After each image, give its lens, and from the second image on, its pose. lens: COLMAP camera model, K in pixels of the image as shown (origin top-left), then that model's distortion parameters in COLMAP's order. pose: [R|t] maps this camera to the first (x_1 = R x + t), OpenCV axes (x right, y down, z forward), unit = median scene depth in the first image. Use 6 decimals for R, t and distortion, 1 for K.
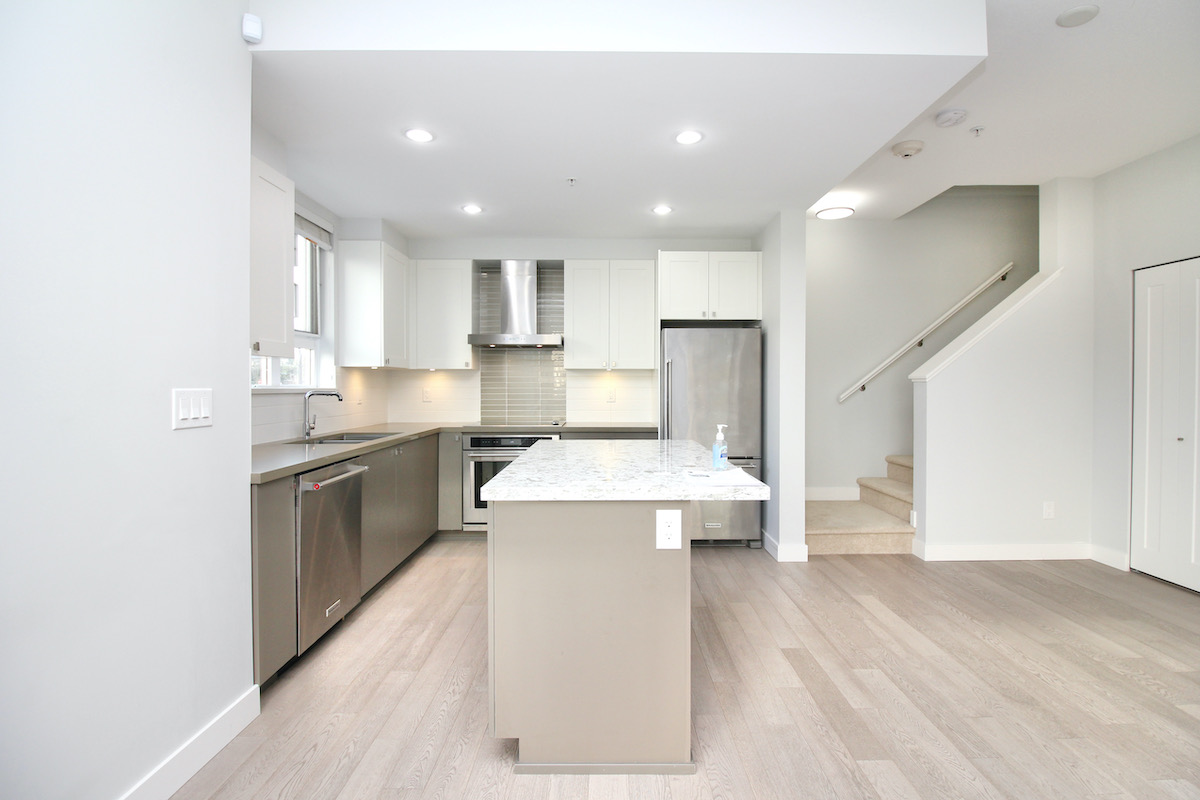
lens RADIAL K [[563.9, 0, 608.8], [0, 563.9, 389.7], [0, 0, 1]] dist [0.002860, -0.013961]
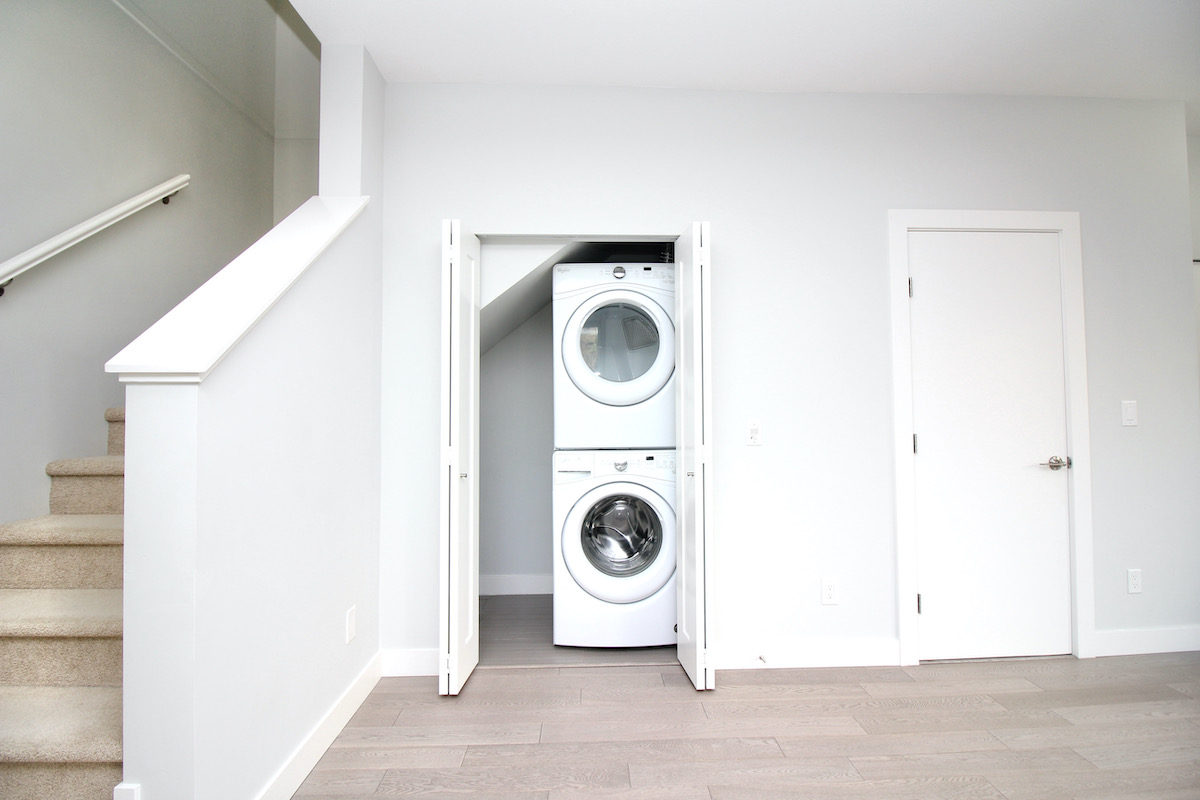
lens RADIAL K [[553.0, 0, 607.2], [0, 553.0, 390.6], [0, 0, 1]] dist [0.001159, -0.013639]
pose [[-0.025559, 0.030807, 0.999199, 0.219749], [0.014720, 0.999428, -0.030437, 0.004397], [-0.999565, 0.013931, -0.025998, 0.732727]]
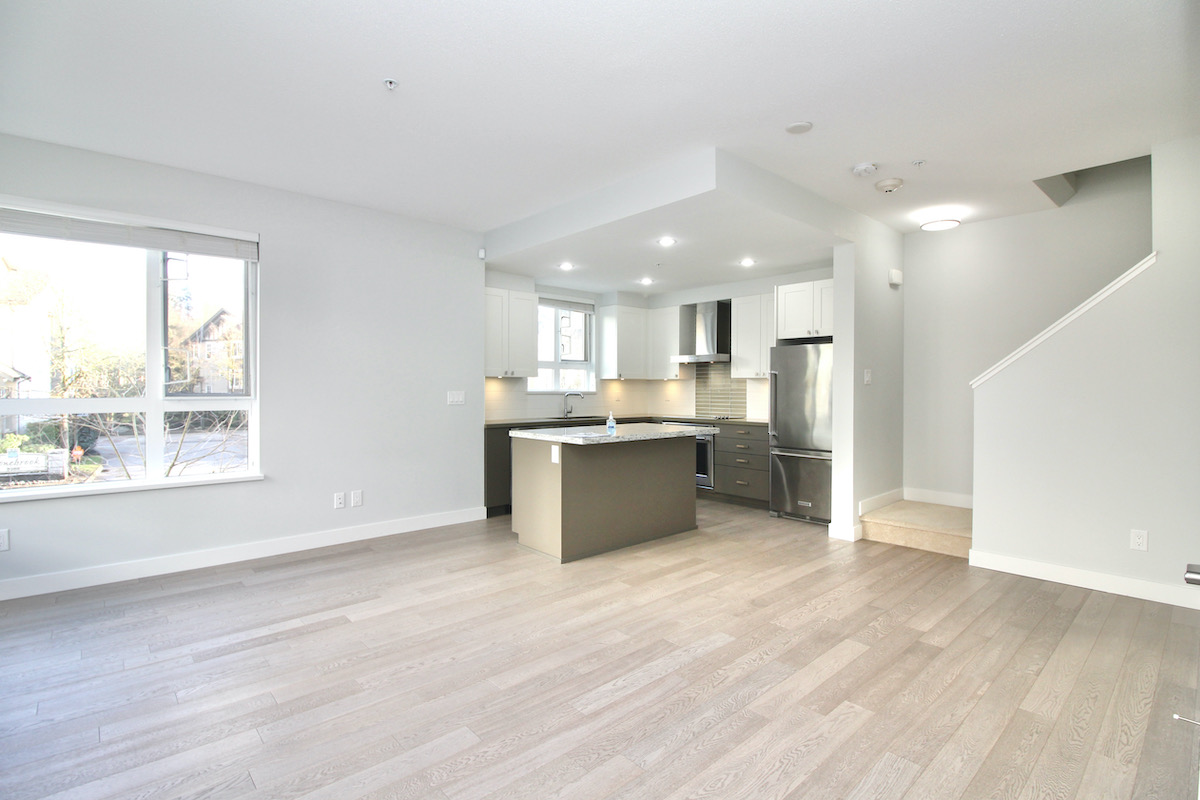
lens RADIAL K [[568.6, 0, 606.1], [0, 568.6, 389.6], [0, 0, 1]] dist [0.001371, -0.013276]
pose [[0.667006, 0.003941, -0.745042, 0.847459], [-0.008133, 0.999965, -0.001992, -0.004602], [0.745008, 0.007388, 0.667015, -0.165089]]
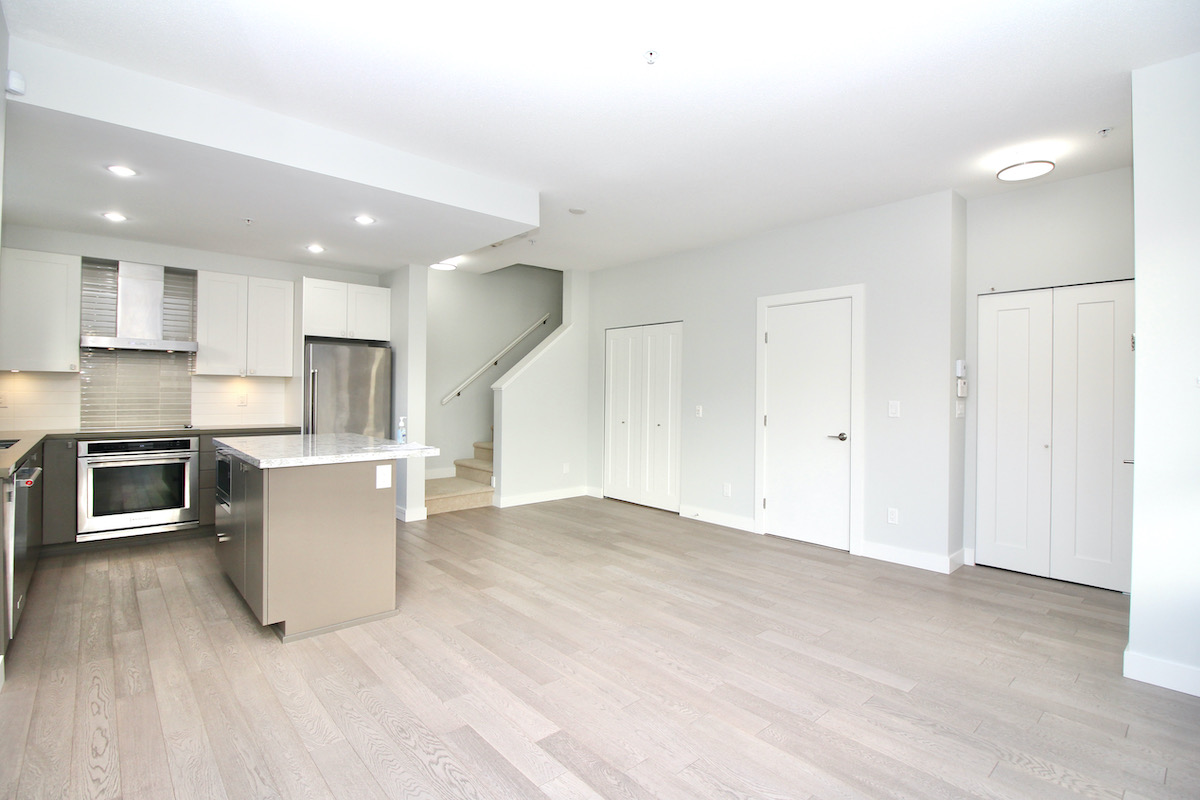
lens RADIAL K [[568.6, 0, 606.1], [0, 568.6, 389.6], [0, 0, 1]] dist [0.001371, -0.013276]
pose [[0.750538, 0.009882, 0.660754, -0.231990], [-0.004195, 0.999939, -0.010191, -0.001409], [-0.660814, 0.004877, 0.750533, -0.327366]]
